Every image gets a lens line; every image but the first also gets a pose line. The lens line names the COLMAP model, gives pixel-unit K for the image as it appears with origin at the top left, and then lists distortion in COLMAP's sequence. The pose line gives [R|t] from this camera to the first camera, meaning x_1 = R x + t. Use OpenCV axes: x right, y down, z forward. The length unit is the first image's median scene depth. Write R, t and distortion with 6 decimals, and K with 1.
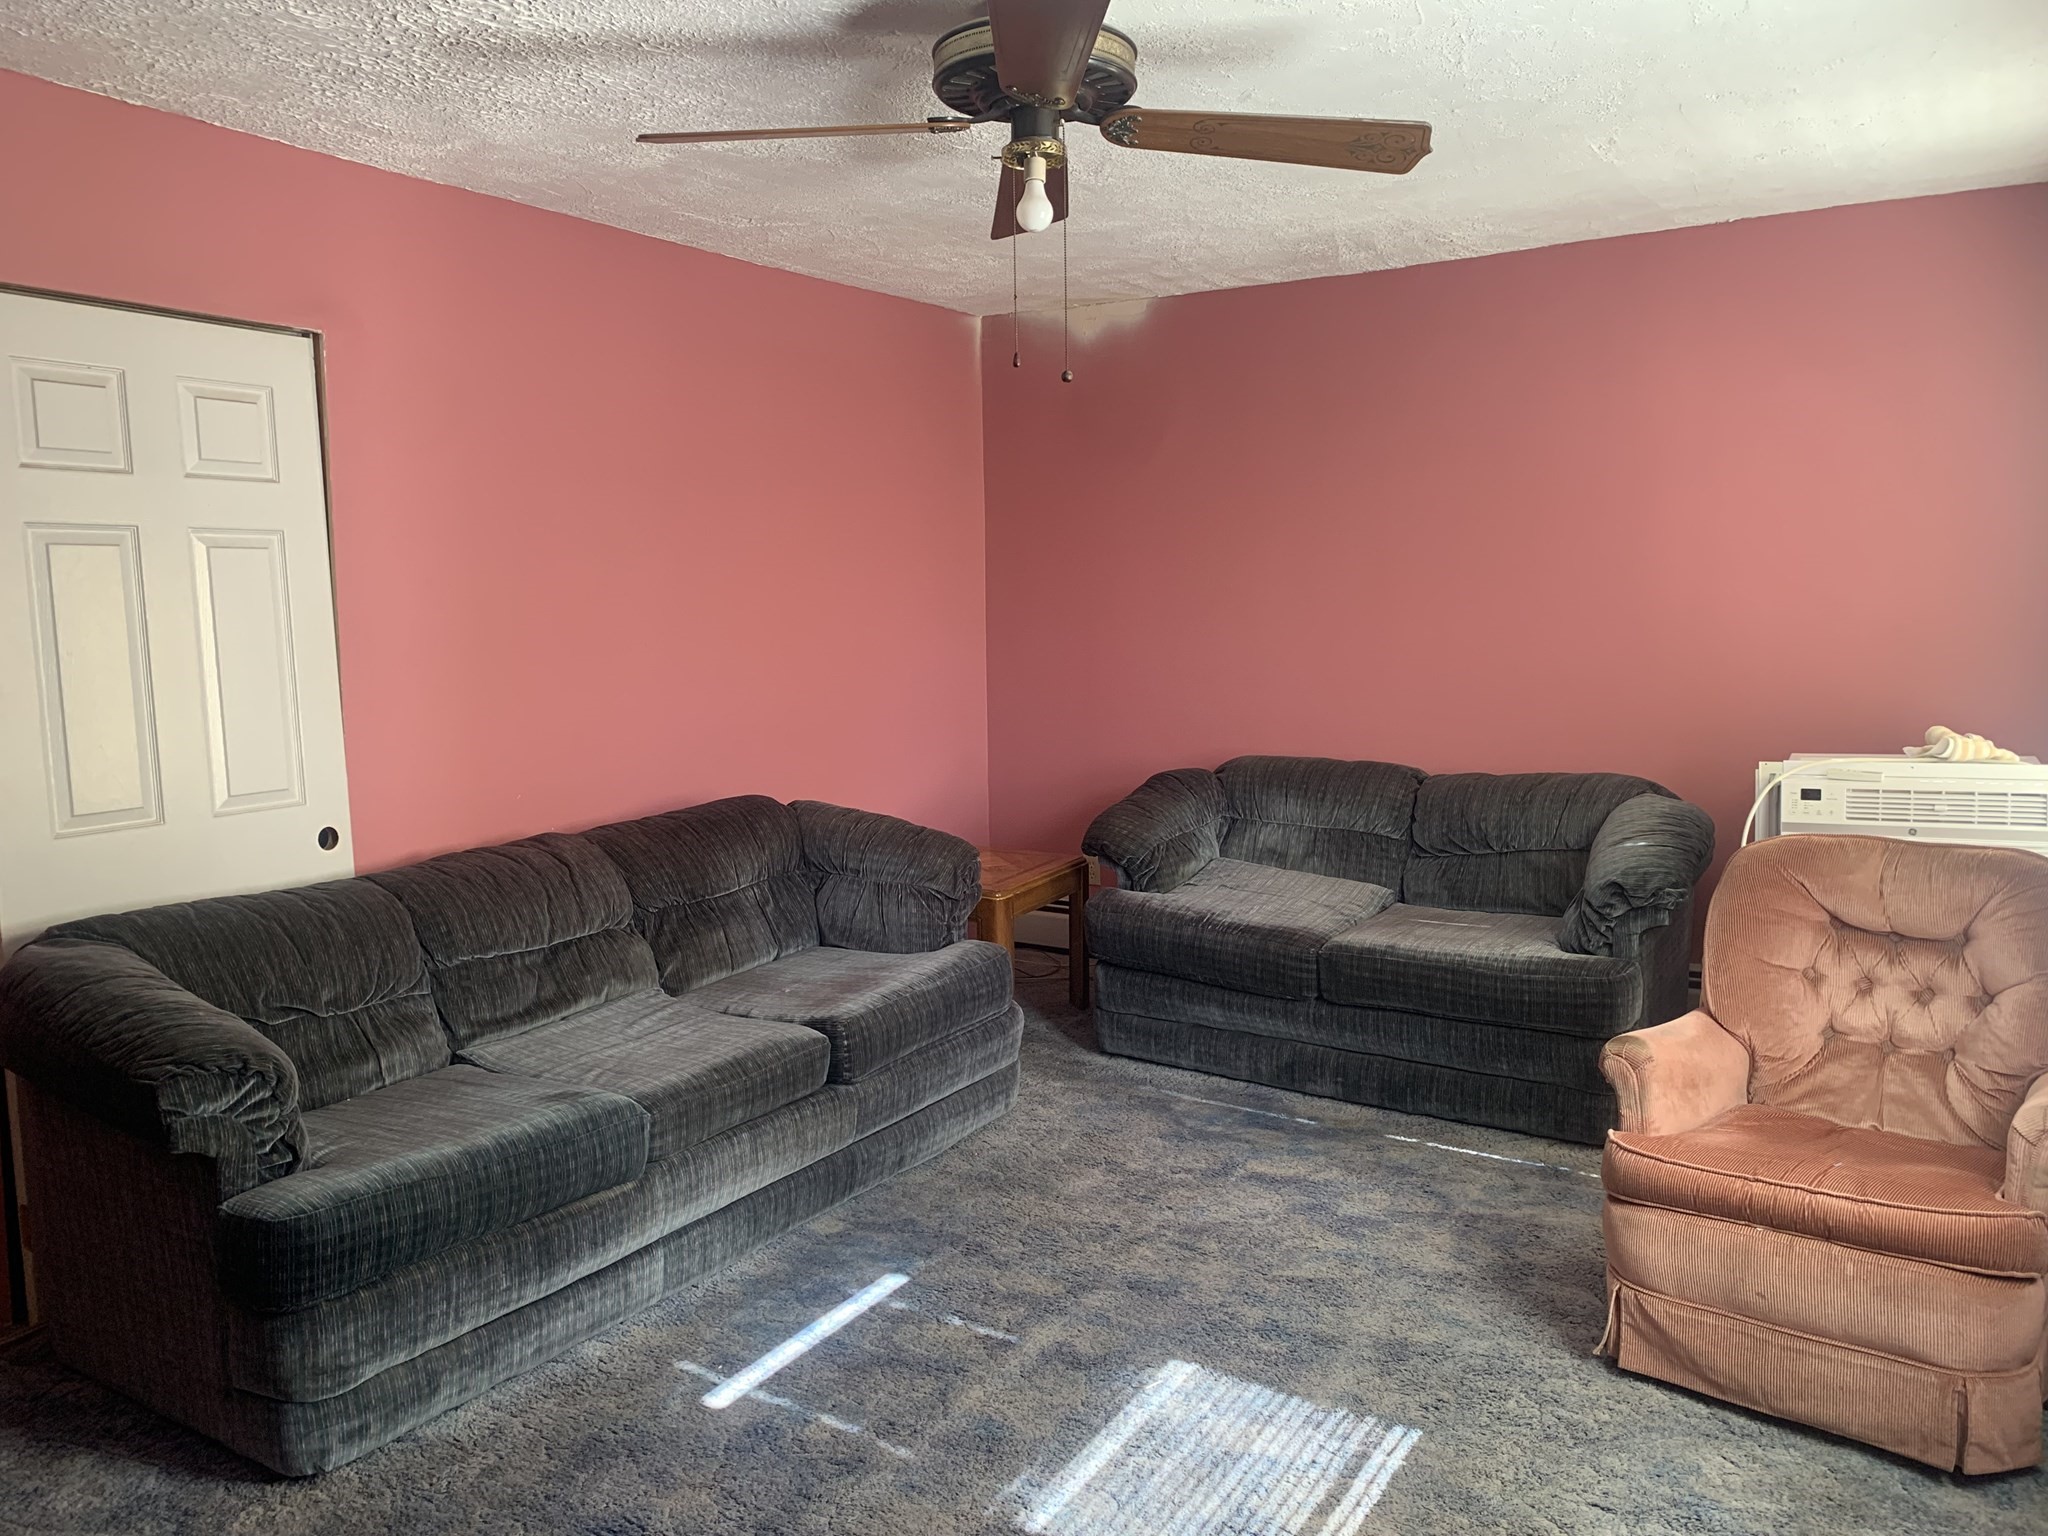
lens RADIAL K [[1566.5, 0, 1026.9], [0, 1566.5, 749.1], [0, 0, 1]] dist [0.041974, -0.036485]
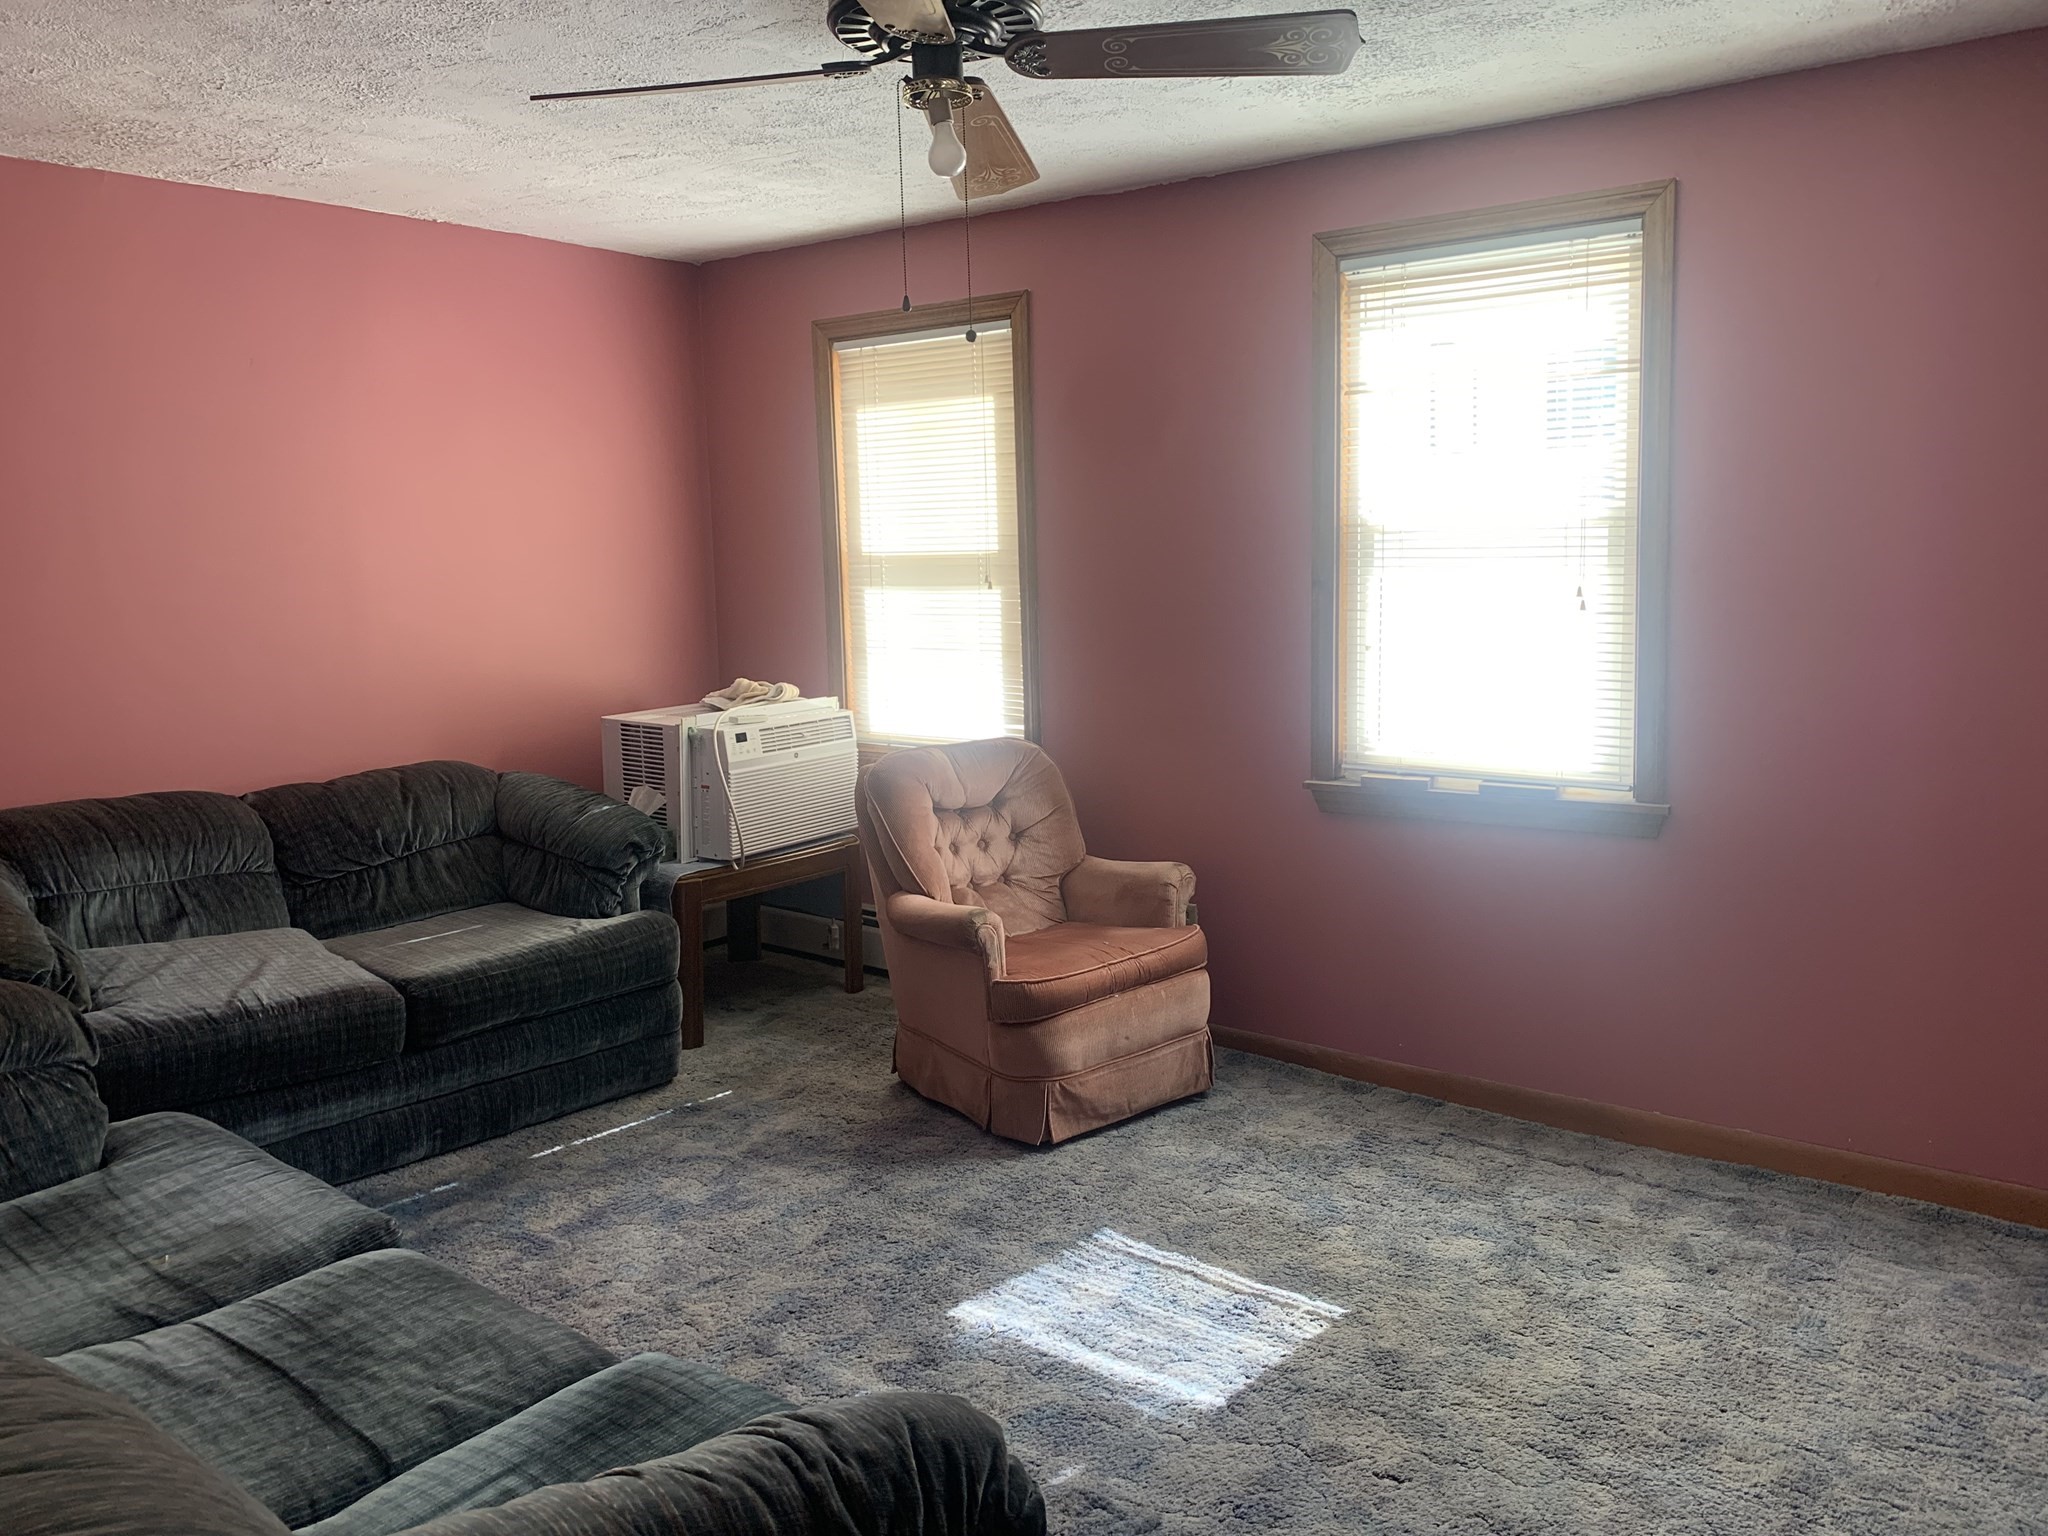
lens RADIAL K [[1576.7, 0, 1014.7], [0, 1576.7, 736.9], [0, 0, 1]] dist [0.047007, -0.090963]
pose [[0.132627, -0.096161, 0.986490, -0.858797], [0.118698, 0.989661, 0.080512, -0.056708], [-0.984033, 0.106417, 0.142670, 0.757289]]
